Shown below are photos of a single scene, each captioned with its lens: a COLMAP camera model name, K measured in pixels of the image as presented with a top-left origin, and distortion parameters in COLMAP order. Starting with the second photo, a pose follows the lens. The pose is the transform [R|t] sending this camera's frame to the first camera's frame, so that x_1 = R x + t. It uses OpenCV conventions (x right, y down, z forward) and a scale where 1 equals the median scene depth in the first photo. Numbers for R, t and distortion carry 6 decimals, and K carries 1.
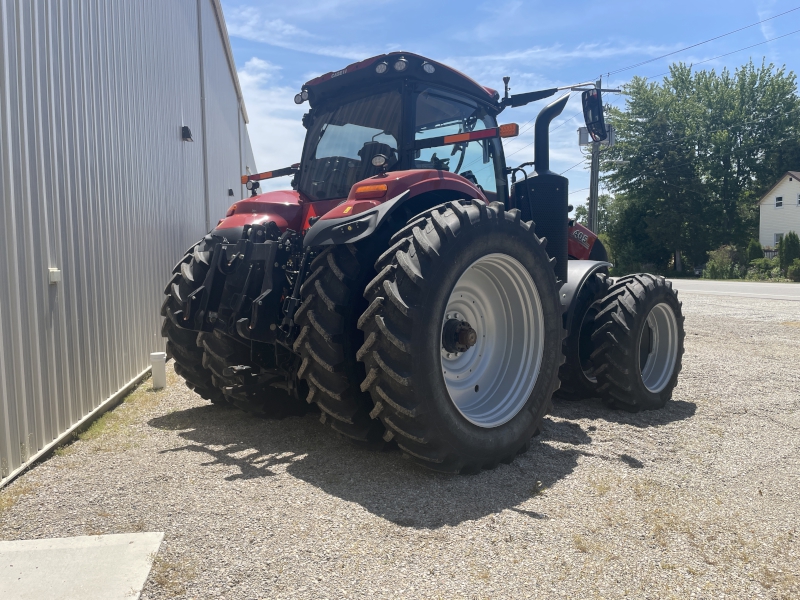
lens RADIAL K [[598.5, 0, 401.8], [0, 598.5, 300.7], [0, 0, 1]] dist [0.012439, 0.000744]
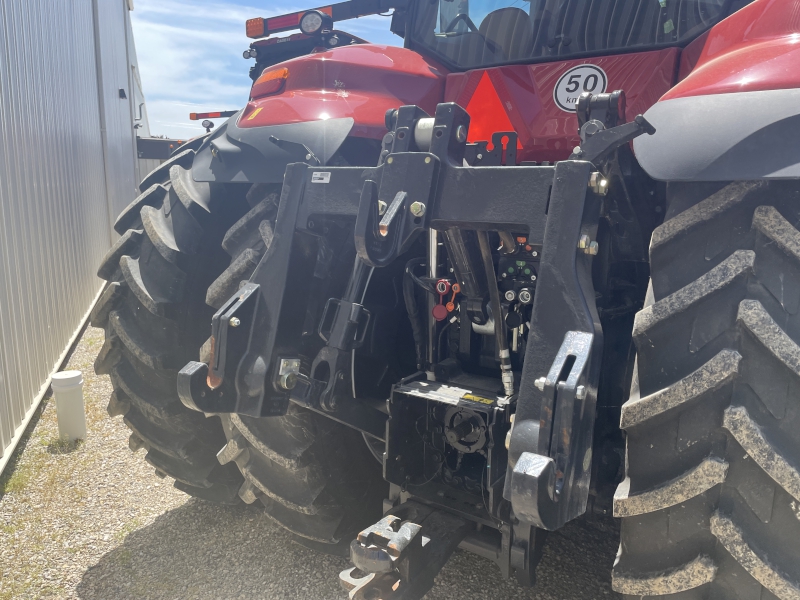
lens RADIAL K [[598.5, 0, 397.3], [0, 598.5, 297.2], [0, 0, 1]] dist [0.012439, 0.000744]
pose [[0.983619, -0.004202, 0.180210, -0.269985], [-0.016055, 0.993713, 0.110798, -0.049160], [-0.179543, -0.111876, 0.977368, 0.554101]]
